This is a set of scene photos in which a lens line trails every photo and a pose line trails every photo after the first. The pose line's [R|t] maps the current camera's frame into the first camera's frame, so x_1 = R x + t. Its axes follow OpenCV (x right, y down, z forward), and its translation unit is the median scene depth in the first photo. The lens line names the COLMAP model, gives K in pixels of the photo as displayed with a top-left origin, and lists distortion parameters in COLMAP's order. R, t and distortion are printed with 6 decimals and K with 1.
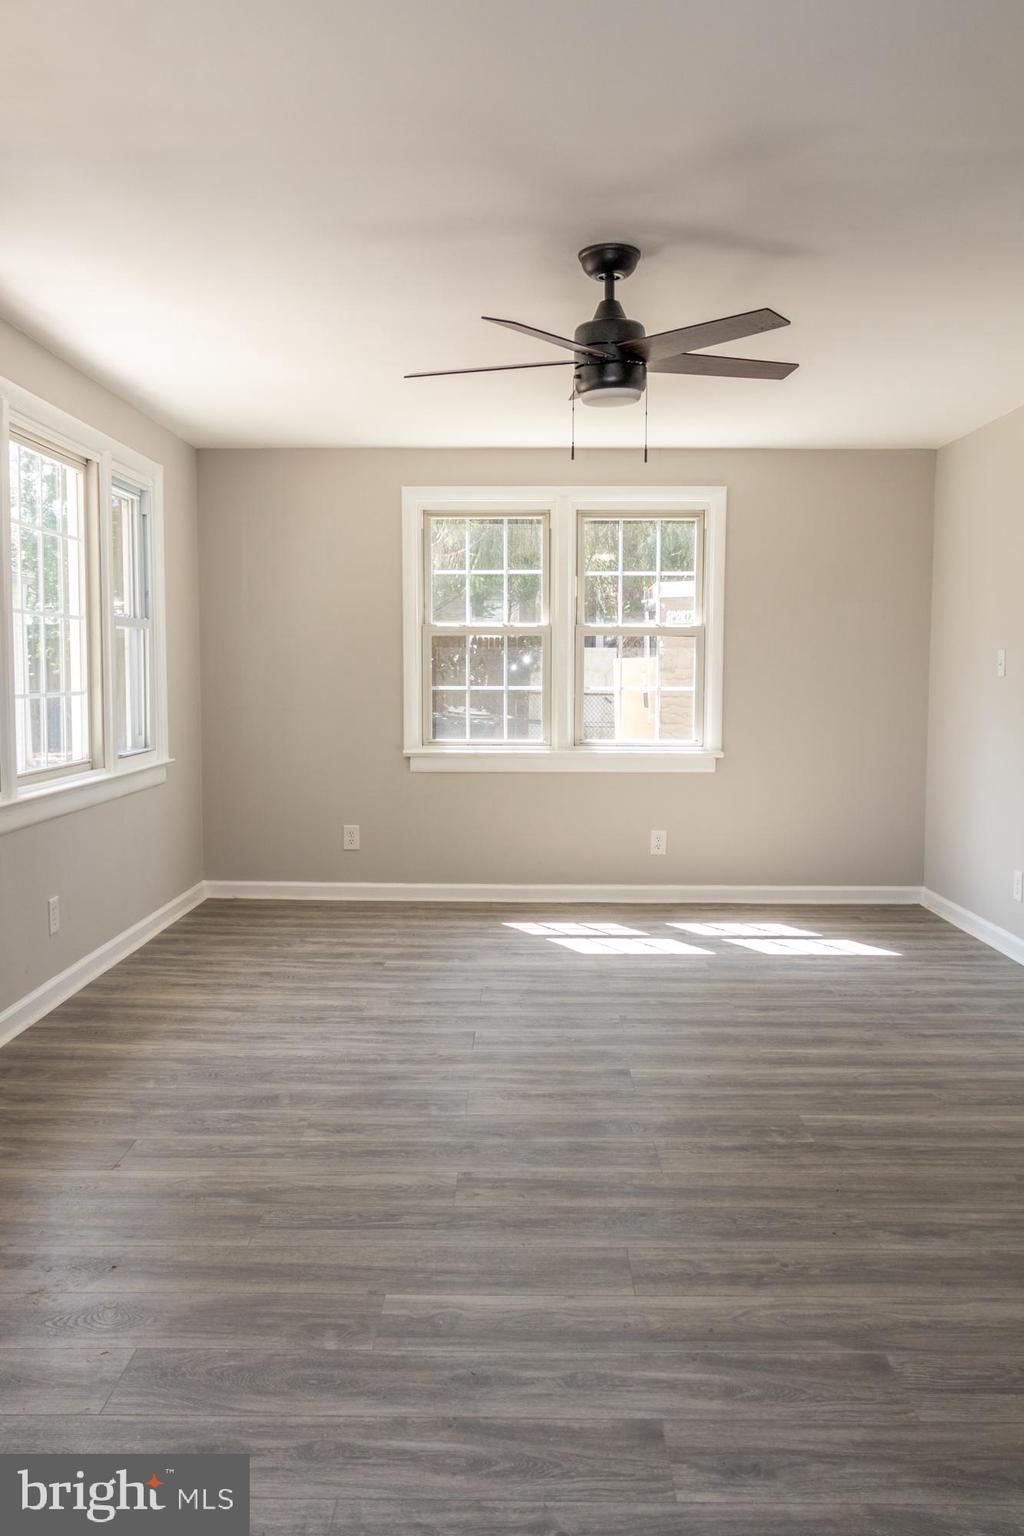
lens RADIAL K [[1235.8, 0, 516.8], [0, 1235.8, 777.3], [0, 0, 1]] dist [0.006120, 0.001563]
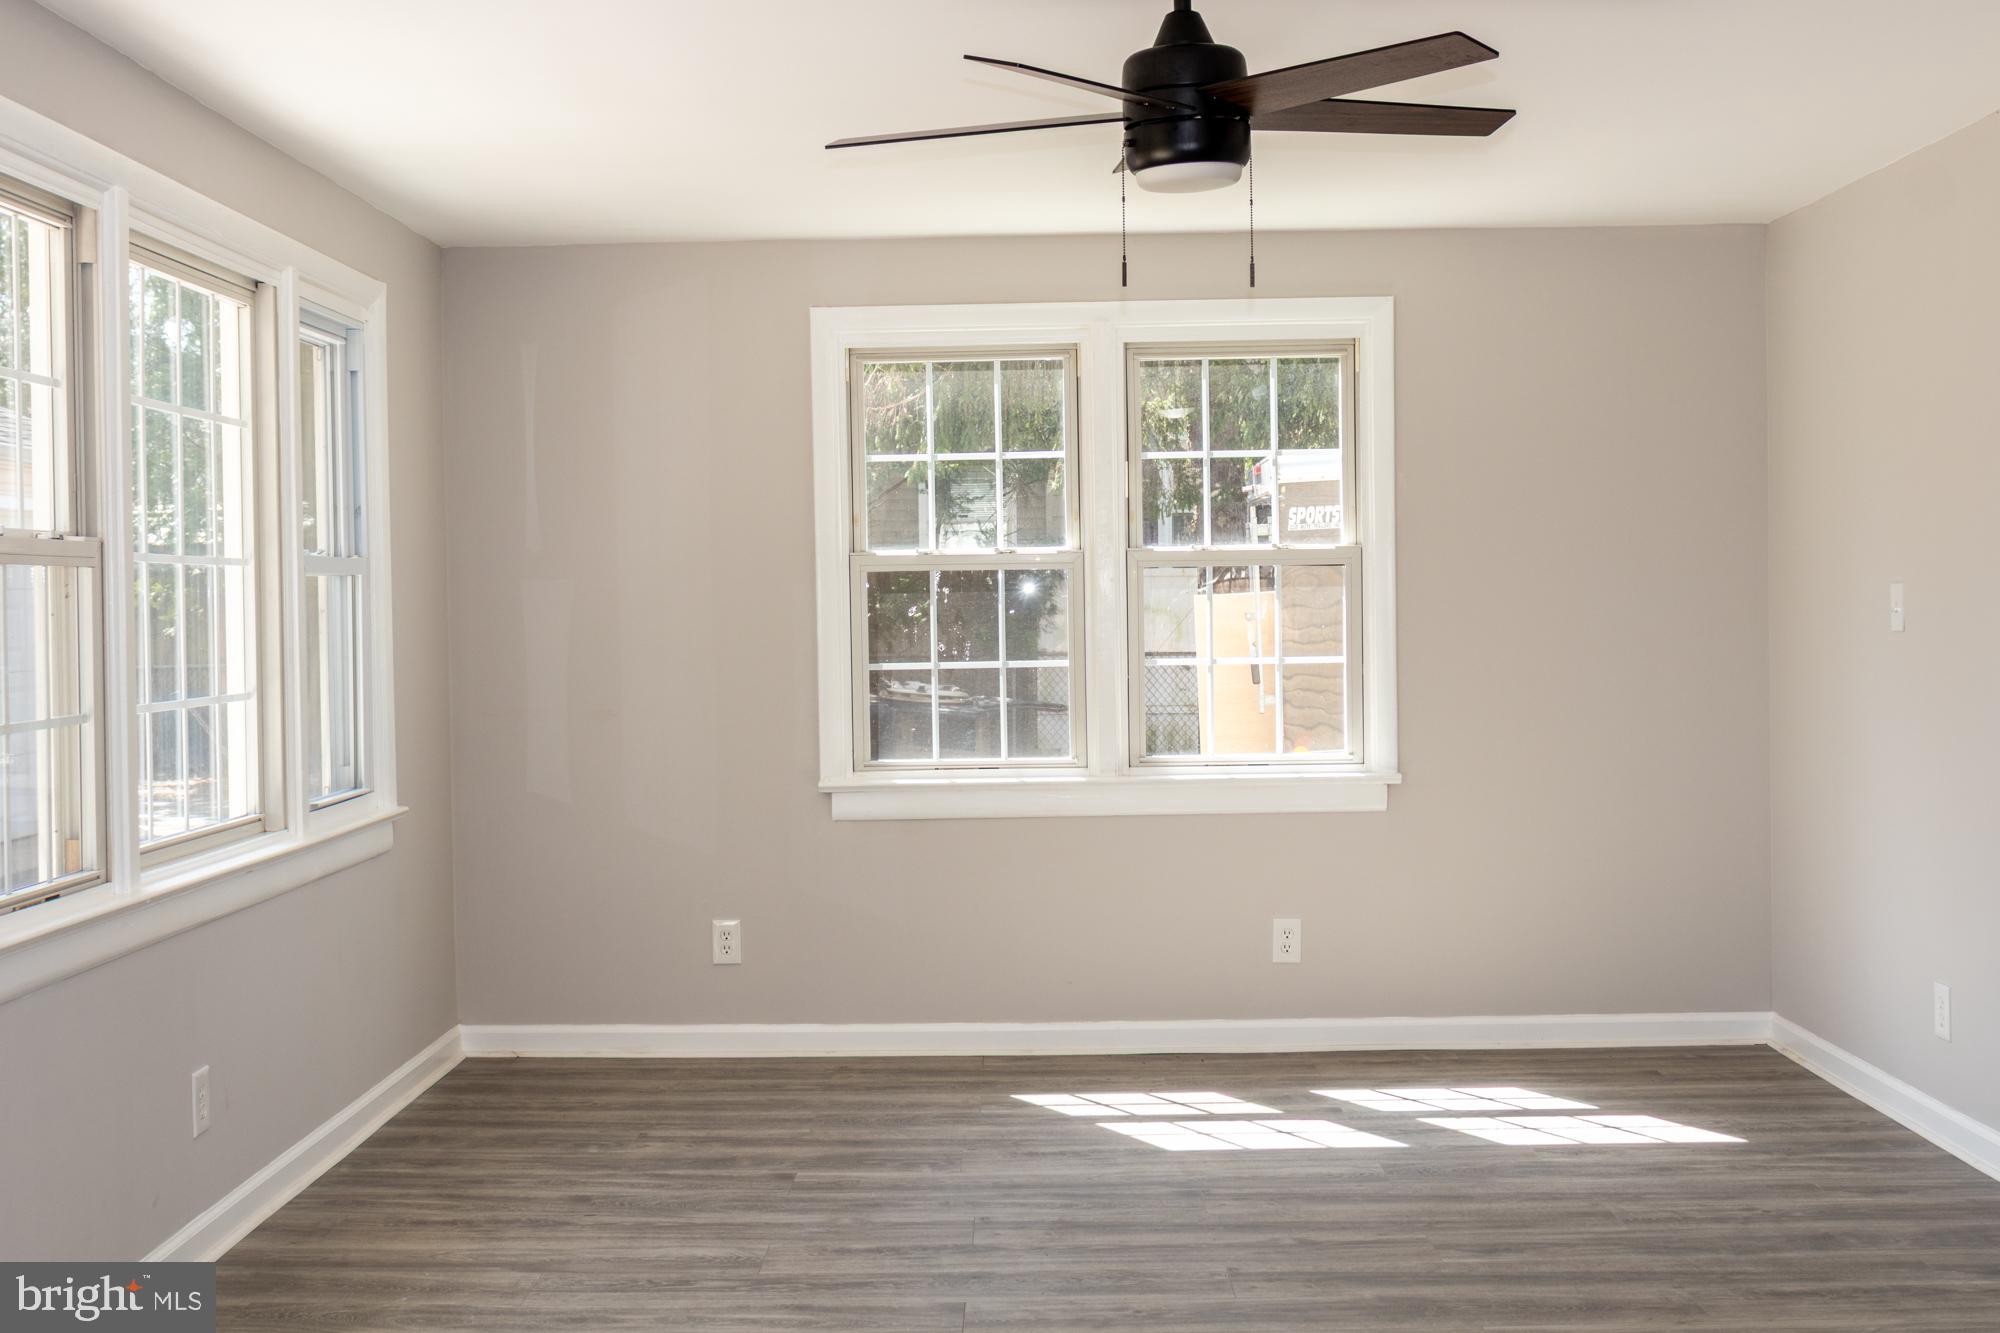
lens RADIAL K [[2304.2, 0, 1002.6], [0, 2304.2, 677.0], [0, 0, 1]] dist [-0.012659, 0.000000]
pose [[0.999814, -0.018931, -0.003660, -0.007651], [0.018705, 0.998352, -0.054254, -0.015221], [0.004681, 0.054176, 0.998520, -0.036559]]
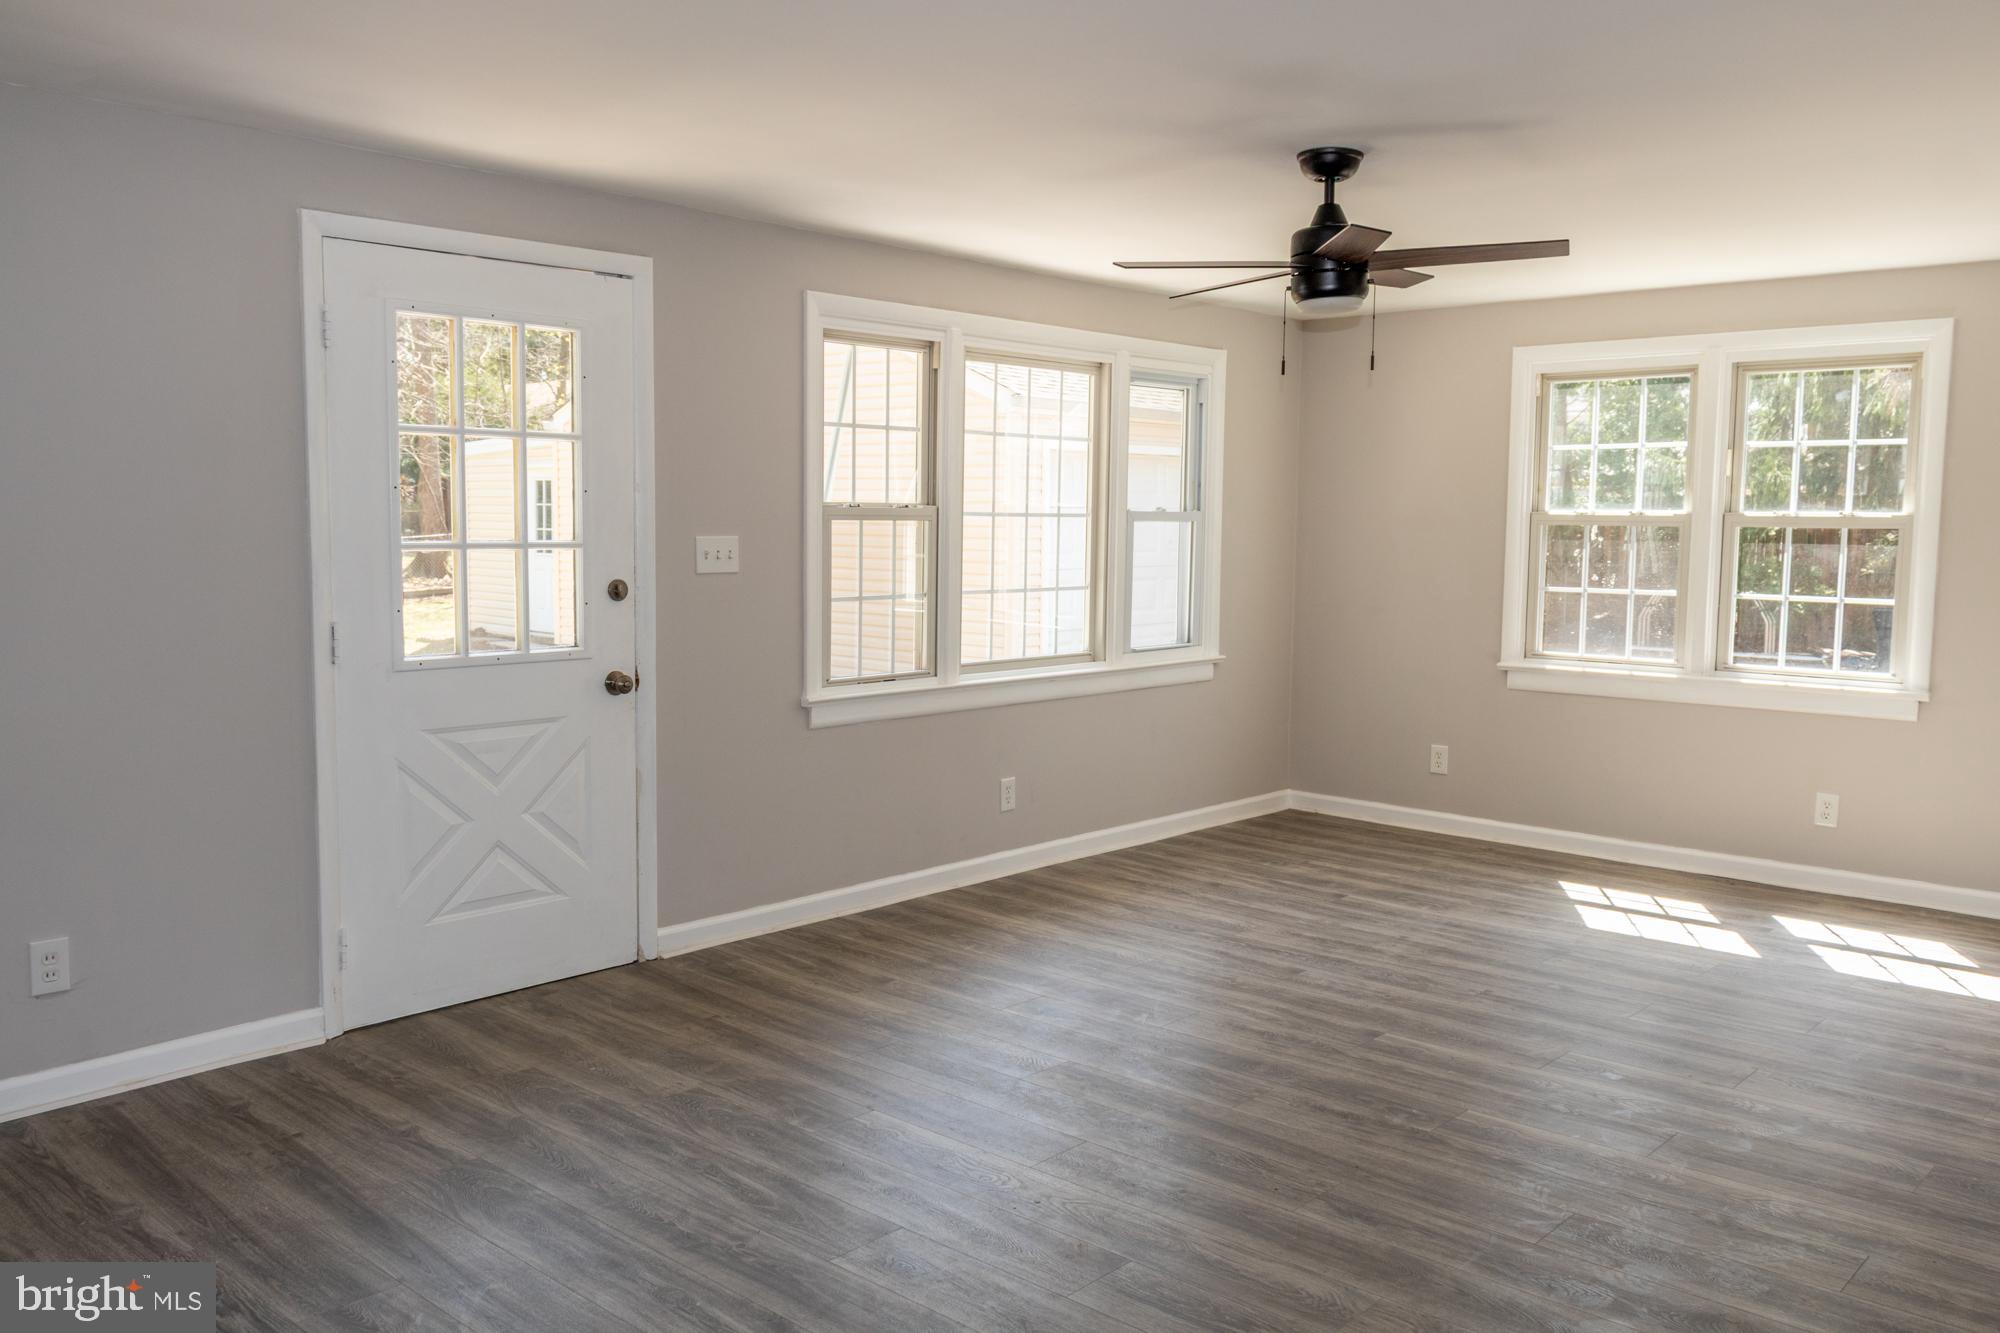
lens RADIAL K [[1609.1, 0, 992.8], [0, 1609.1, 671.9], [0, 0, 1]] dist [0.006120, 0.001563]
pose [[0.742263, 0.068308, -0.666618, 0.530702], [-0.065394, 0.997427, 0.029392, -0.034567], [0.666911, 0.021776, 0.744820, -0.058209]]
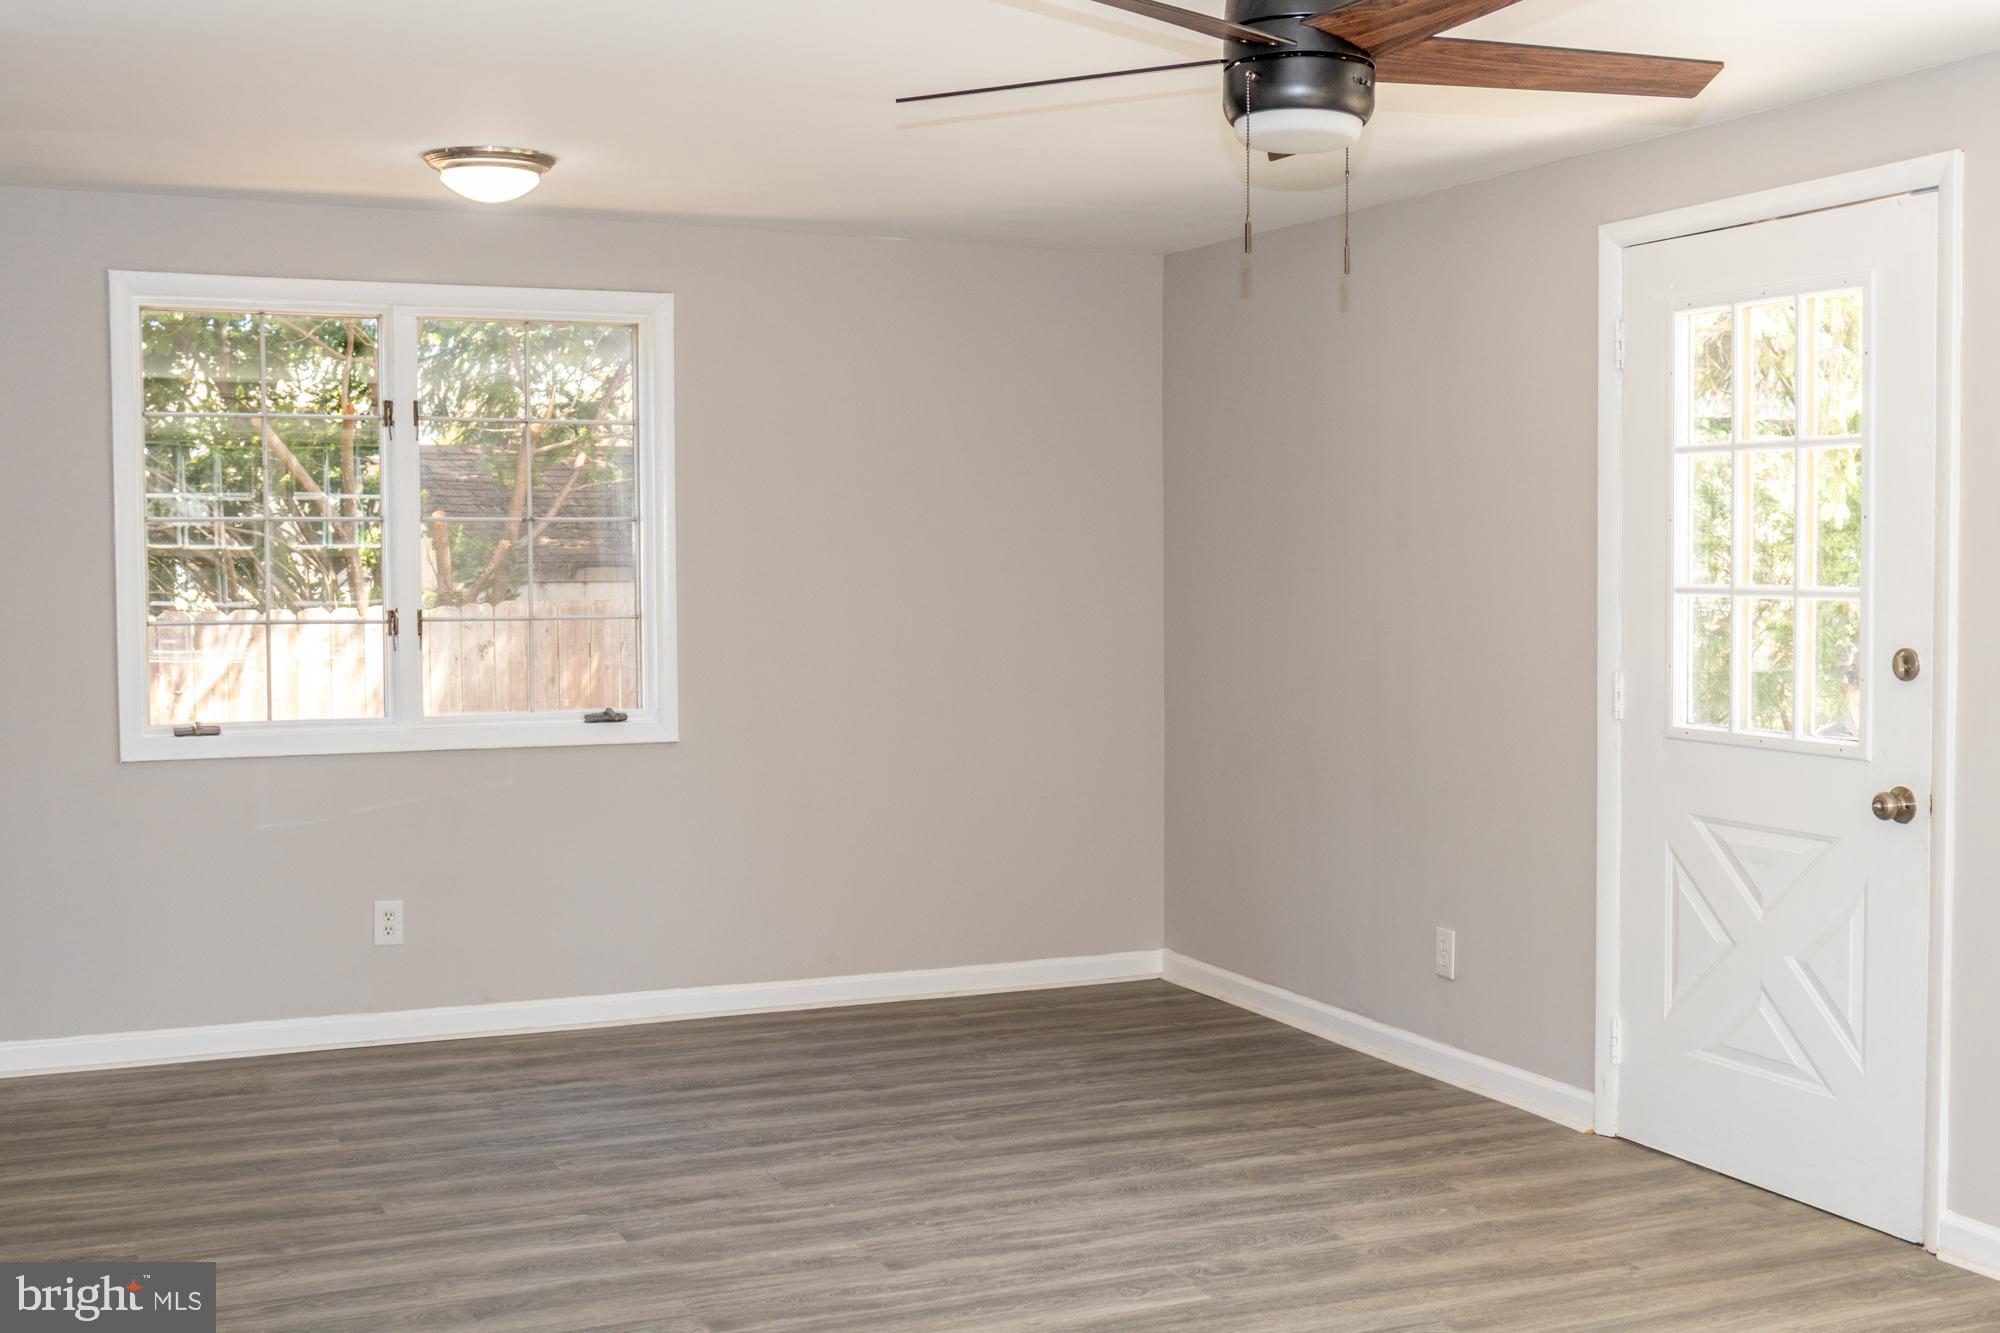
lens RADIAL K [[2304.2, 0, 999.1], [0, 2304.2, 665.0], [0, 0, 1]] dist [-0.012659, 0.000000]
pose [[-0.914109, 0.020276, -0.404962, 0.401927], [-0.035044, 0.991061, 0.128726, -0.155567], [0.403952, 0.131861, -0.905227, 1.311868]]
